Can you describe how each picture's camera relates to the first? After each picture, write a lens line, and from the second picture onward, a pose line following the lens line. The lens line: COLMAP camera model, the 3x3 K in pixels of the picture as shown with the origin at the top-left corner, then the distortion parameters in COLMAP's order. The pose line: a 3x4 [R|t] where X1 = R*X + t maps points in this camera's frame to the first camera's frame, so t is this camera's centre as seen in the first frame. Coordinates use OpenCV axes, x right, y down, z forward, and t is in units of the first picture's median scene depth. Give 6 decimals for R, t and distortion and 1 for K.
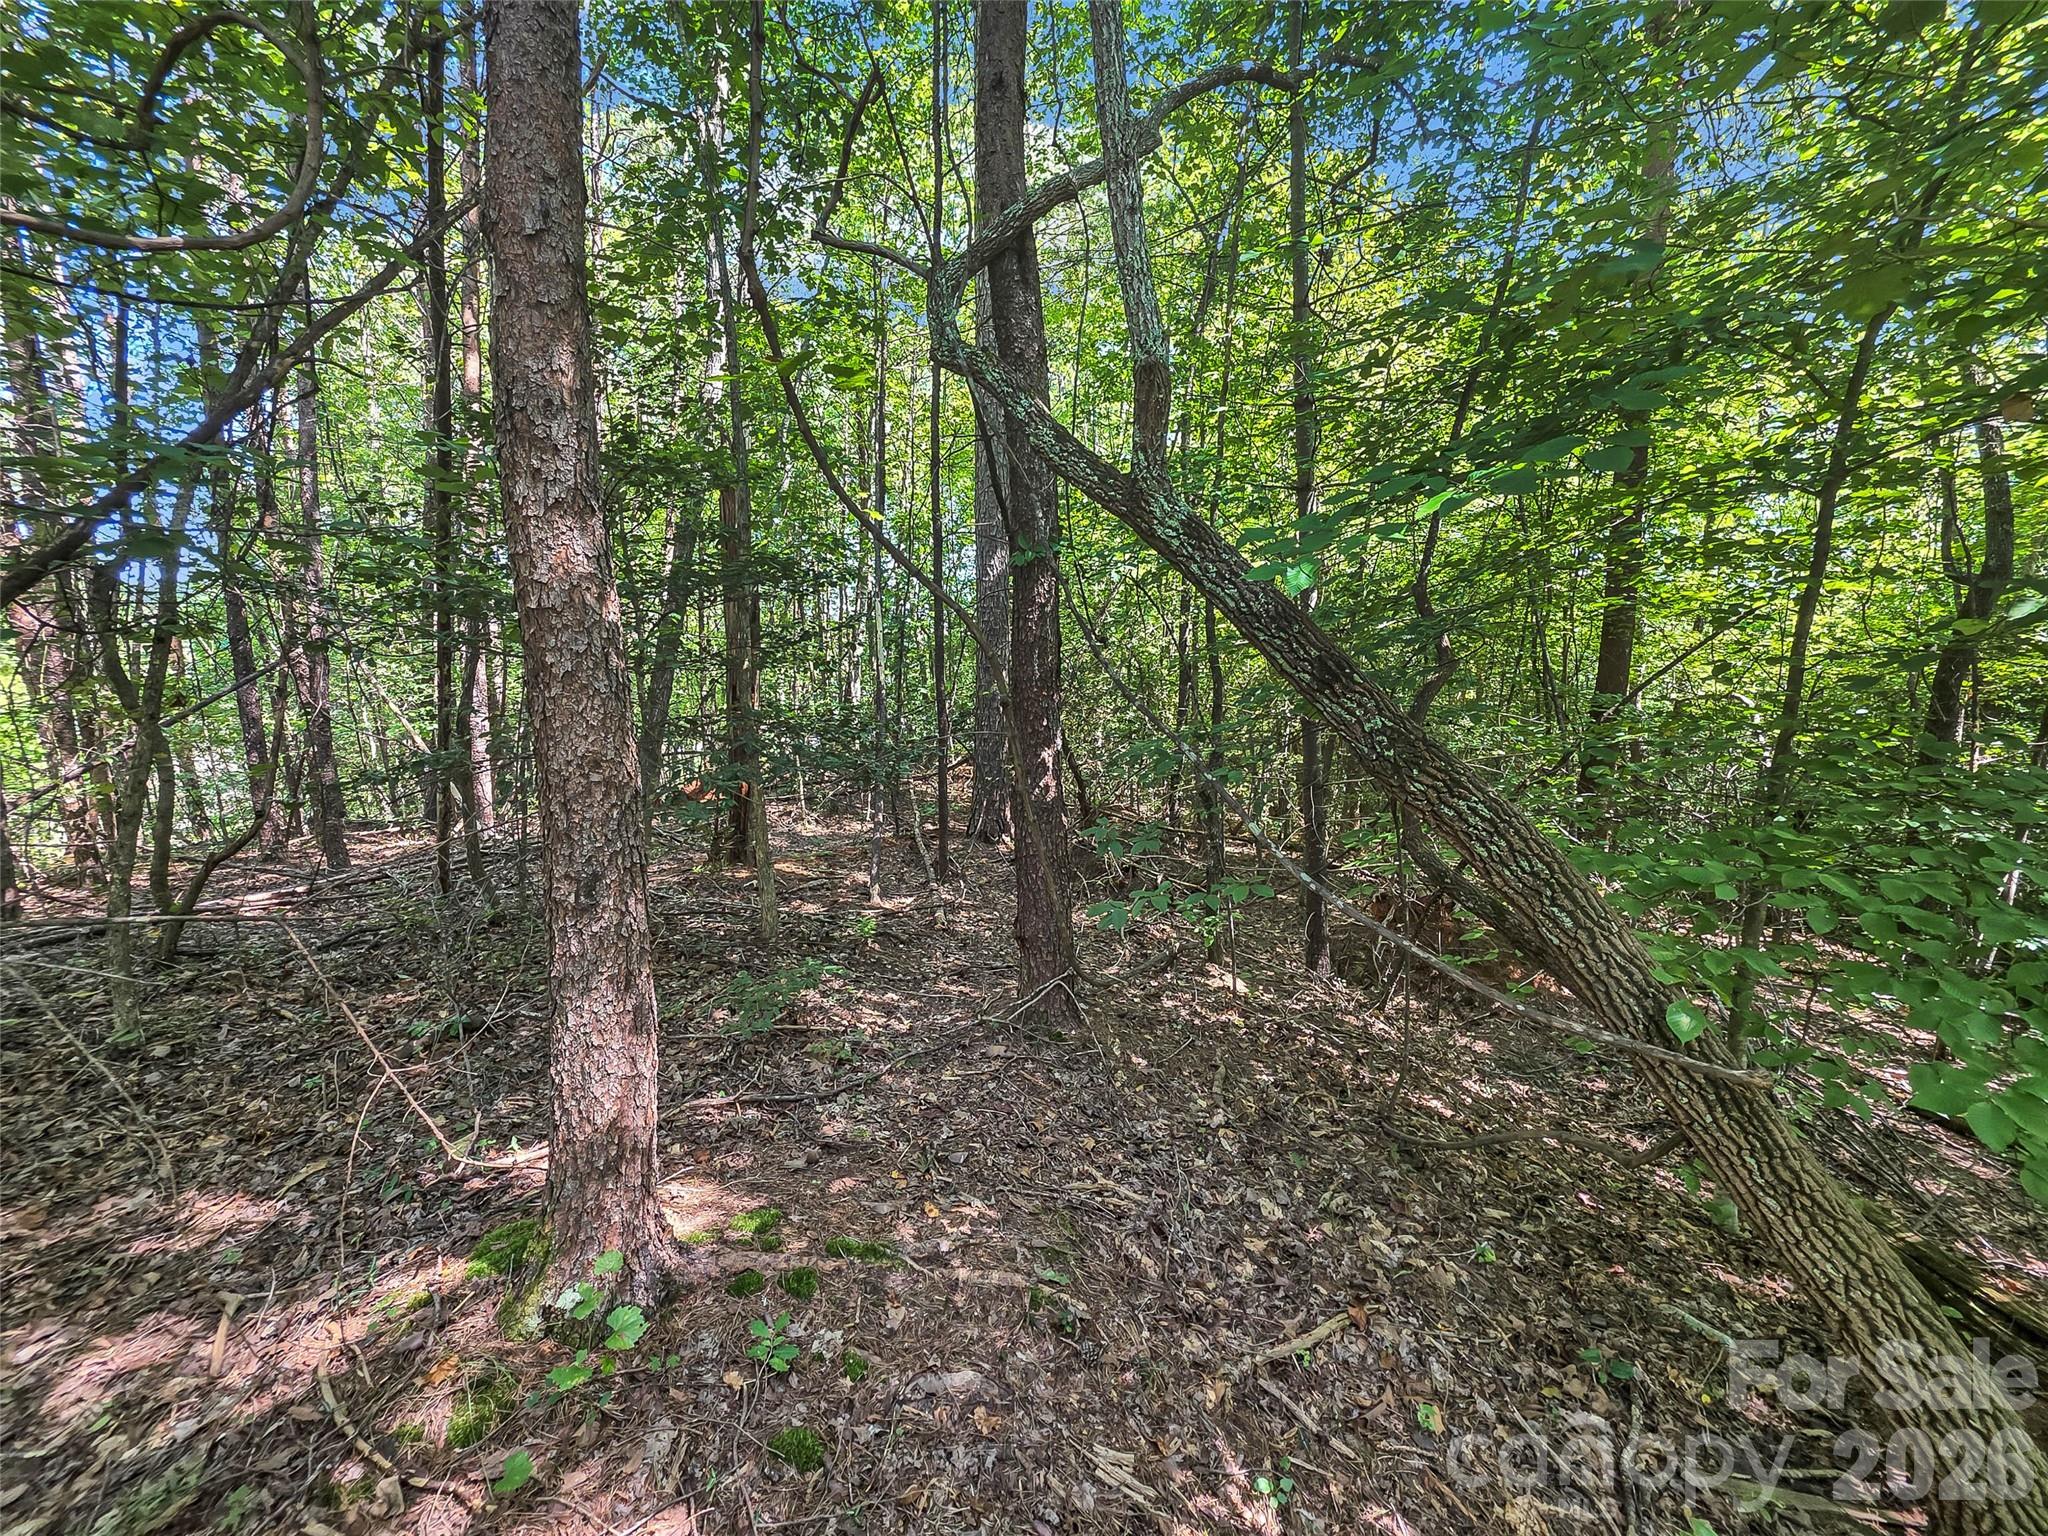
lens RADIAL K [[827.0, 0, 1022.1], [0, 827.0, 768.5], [0, 0, 1]] dist [0.000407, 0.001215]
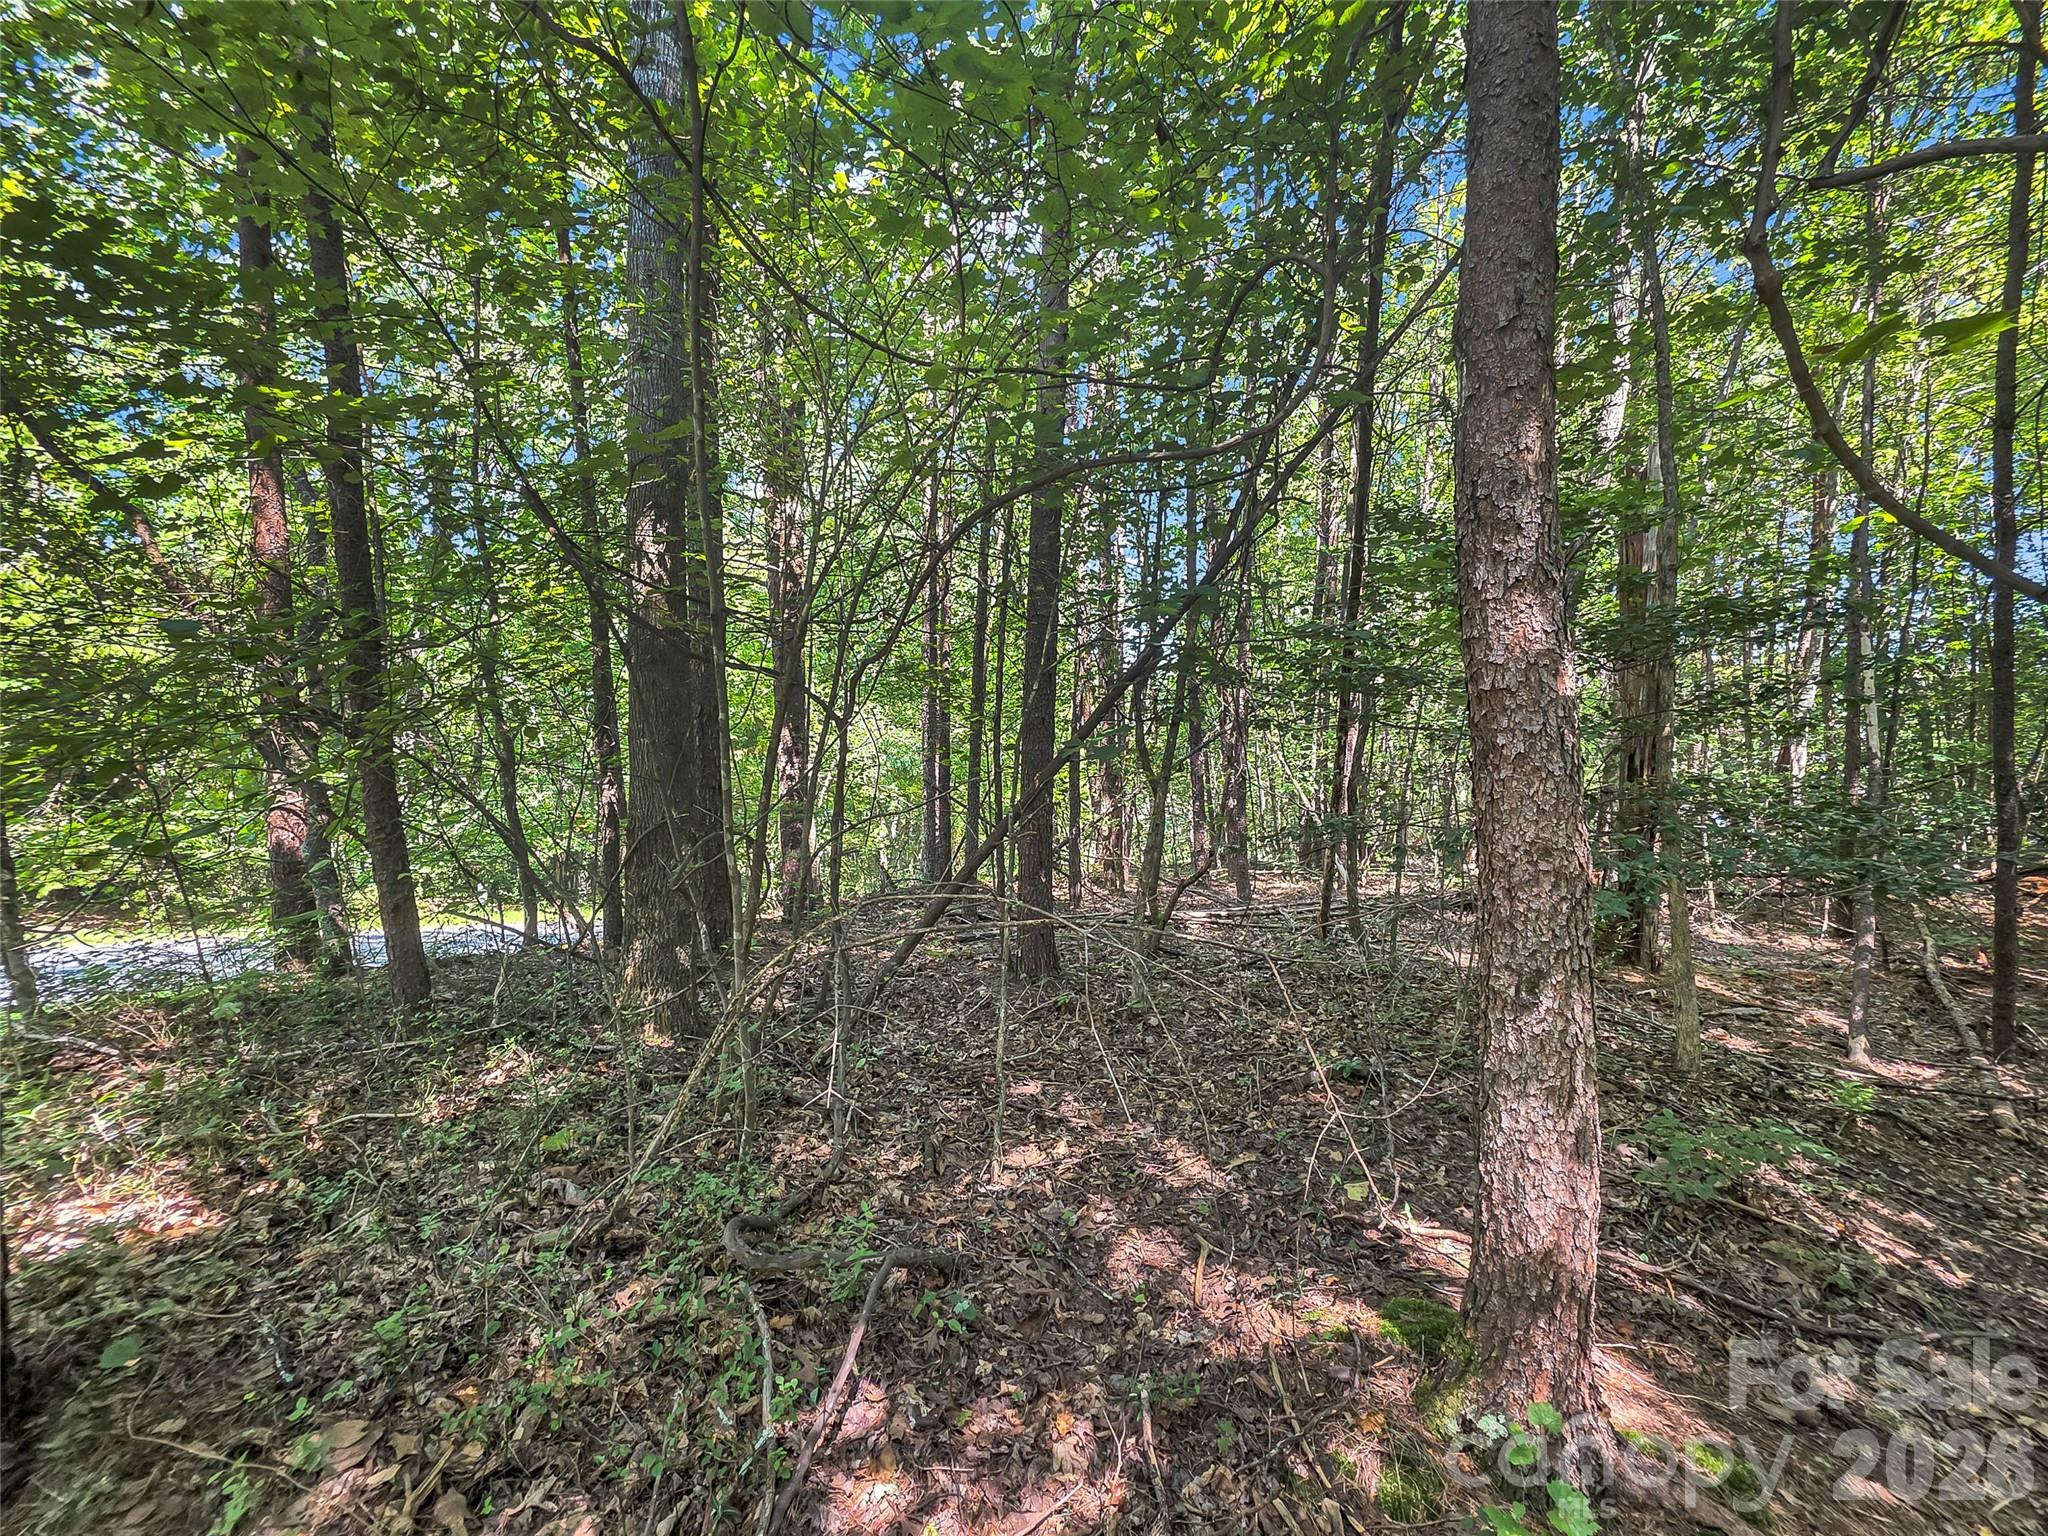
lens RADIAL K [[827.0, 0, 1022.1], [0, 827.0, 768.5], [0, 0, 1]] dist [0.000407, 0.001215]
pose [[0.590454, 0.018647, -0.806856, -0.108647], [-0.078897, 0.996278, -0.034712, -0.019290], [0.803206, 0.084154, 0.589728, -0.031714]]
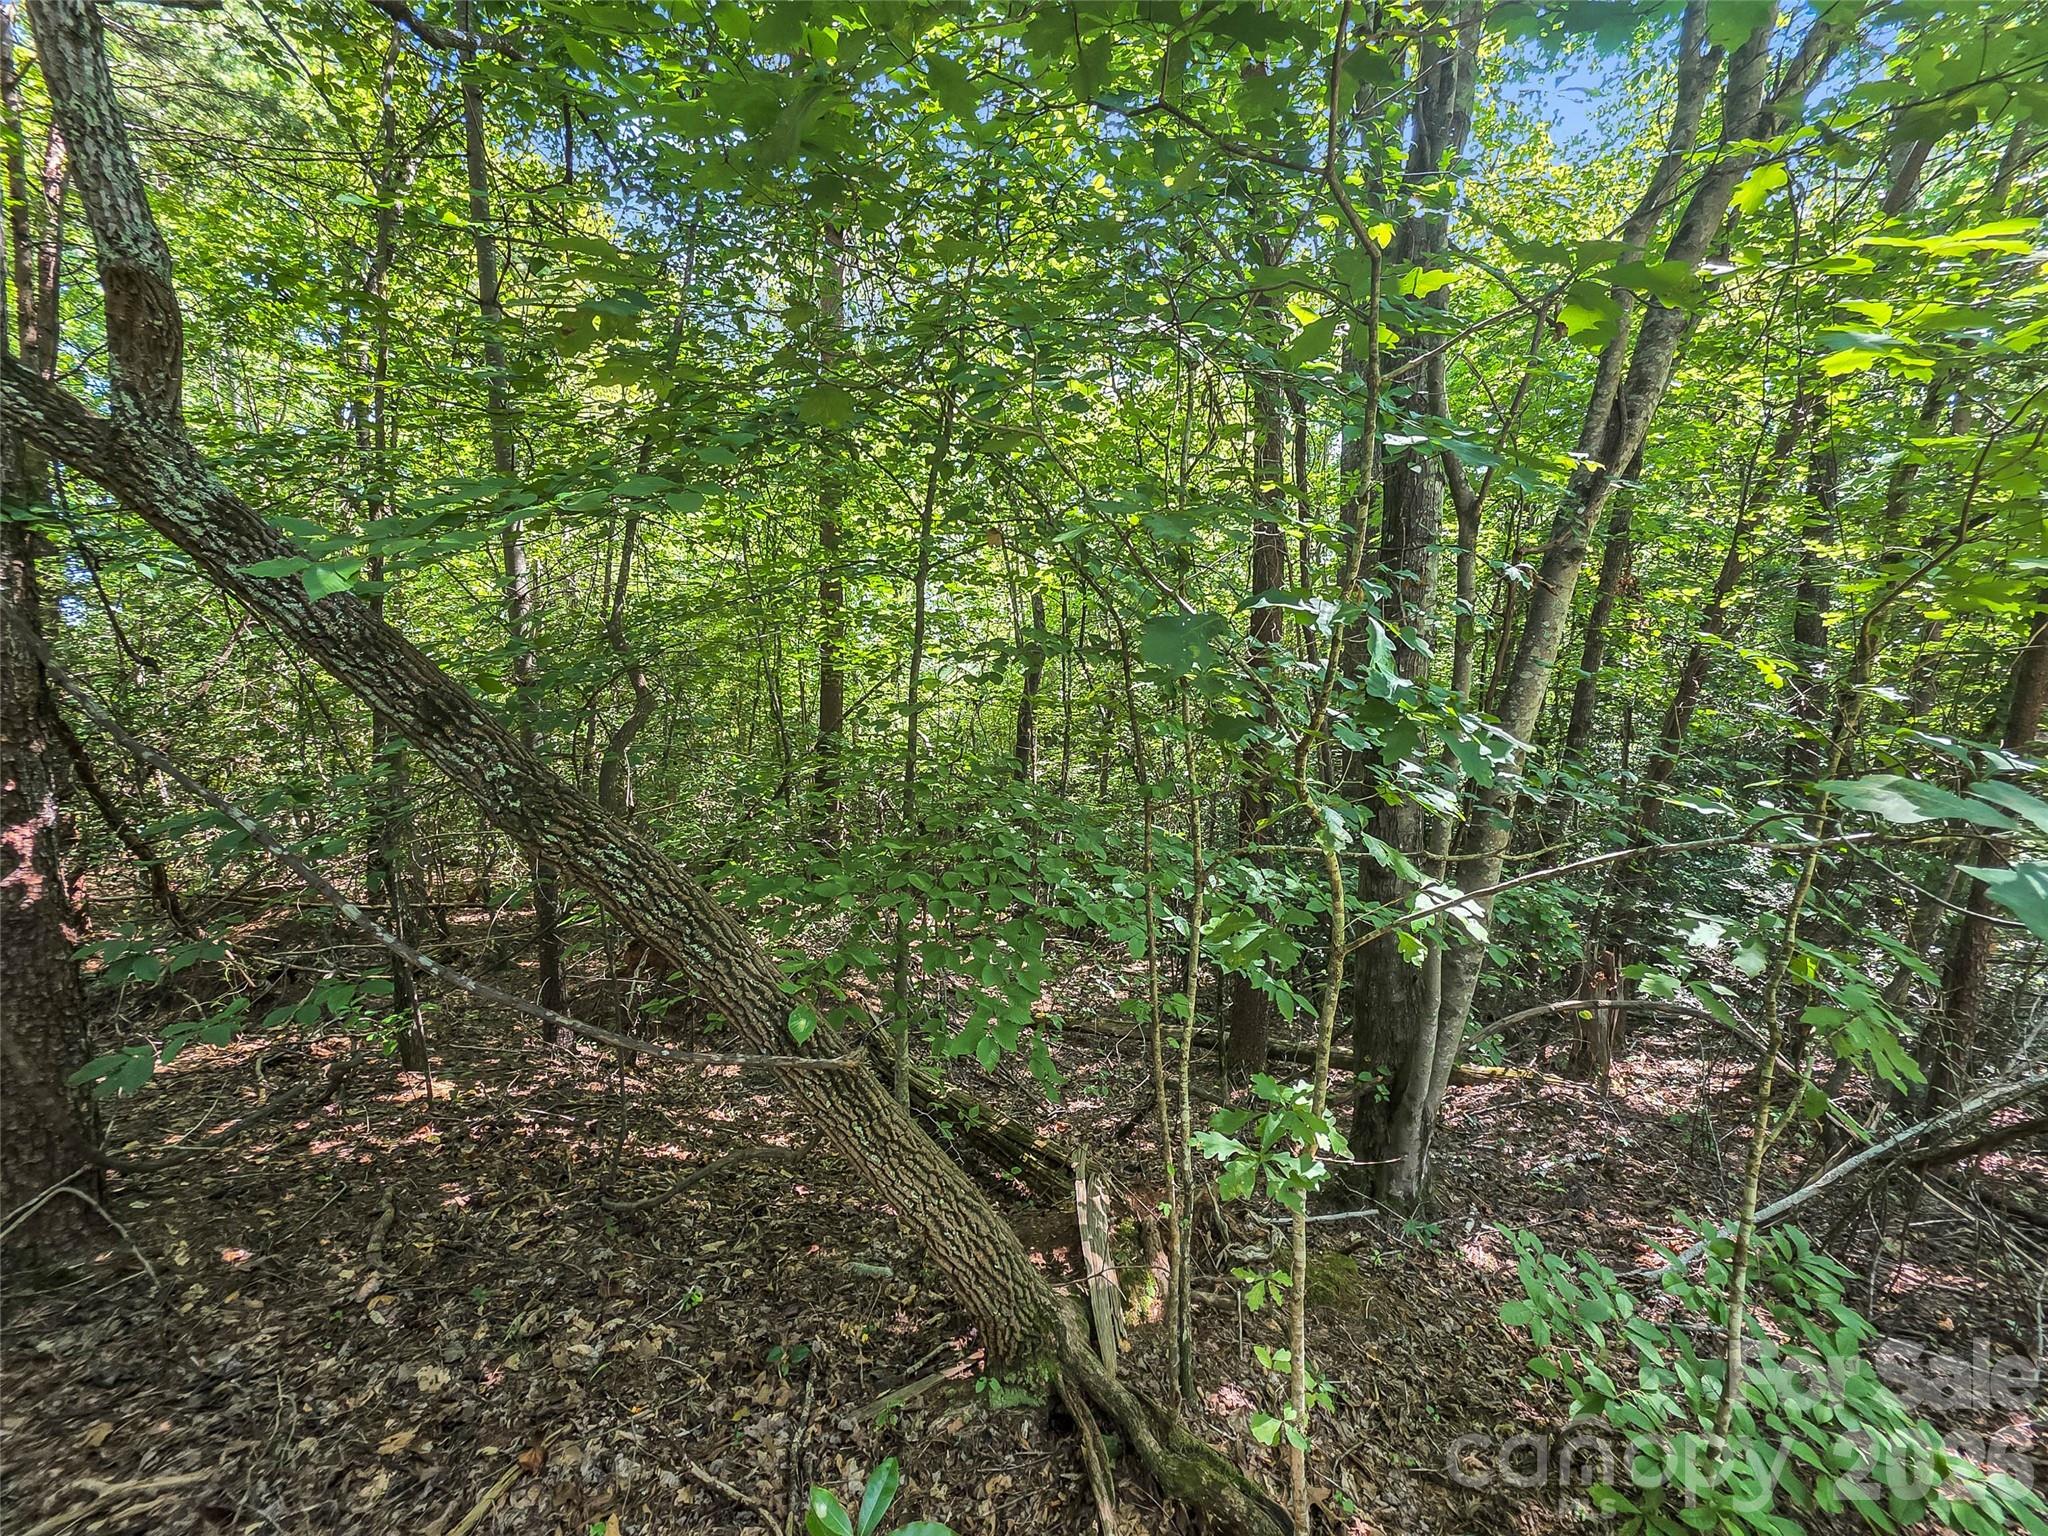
lens RADIAL K [[827.0, 0, 1022.1], [0, 827.0, 768.5], [0, 0, 1]] dist [0.000407, 0.001215]
pose [[0.679137, -0.039851, 0.732929, 0.136307], [0.074688, 0.997094, -0.014992, -0.002154], [-0.730202, 0.064923, 0.680140, -0.002984]]
